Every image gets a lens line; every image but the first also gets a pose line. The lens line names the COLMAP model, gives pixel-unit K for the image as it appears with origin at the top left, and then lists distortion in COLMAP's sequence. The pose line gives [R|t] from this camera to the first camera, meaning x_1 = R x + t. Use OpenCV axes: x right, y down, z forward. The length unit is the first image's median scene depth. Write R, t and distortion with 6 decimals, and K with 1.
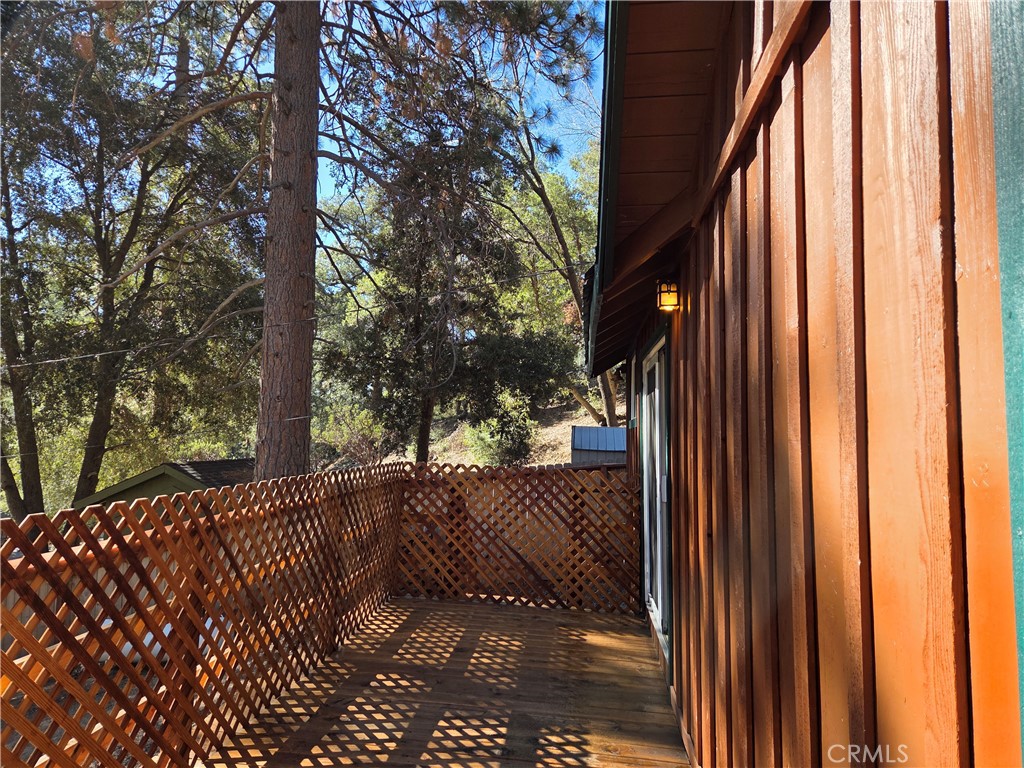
lens RADIAL K [[691.3, 0, 512.9], [0, 691.3, 380.2], [0, 0, 1]] dist [0.059512, -0.046069]
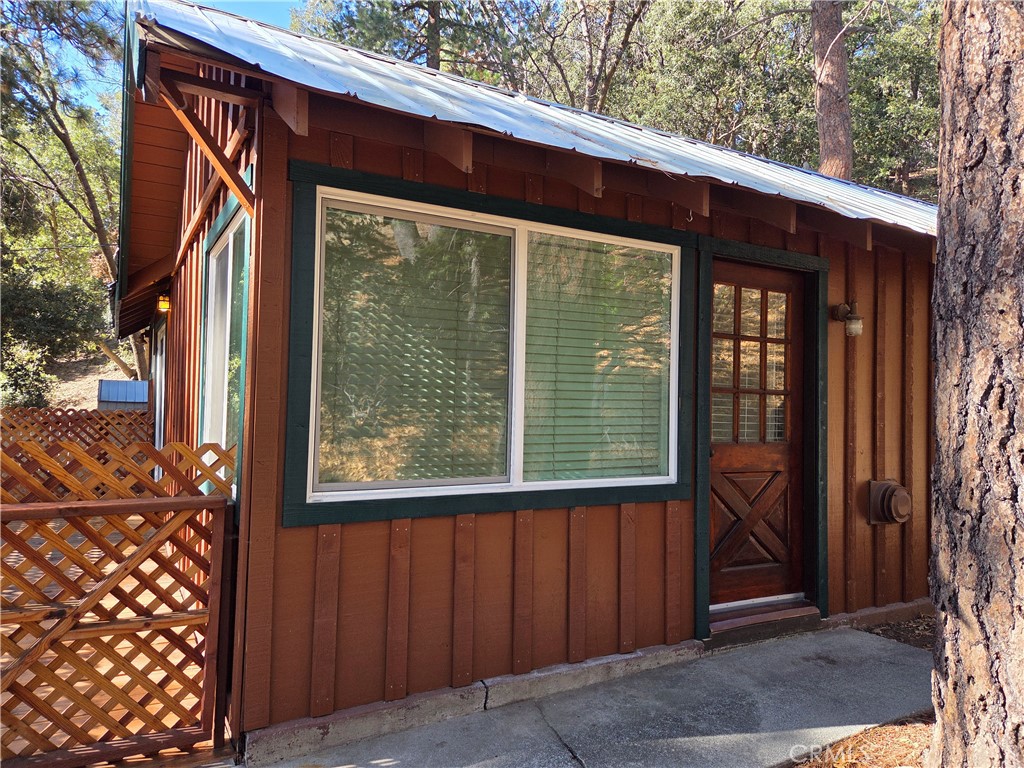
lens RADIAL K [[691.3, 0, 514.7], [0, 691.3, 376.9], [0, 0, 1]] dist [0.059512, -0.046069]
pose [[0.813714, 0.009645, 0.581186, -0.017318], [-0.042794, 0.998143, 0.043352, -0.009649], [-0.579688, -0.060147, 0.812615, -0.200468]]
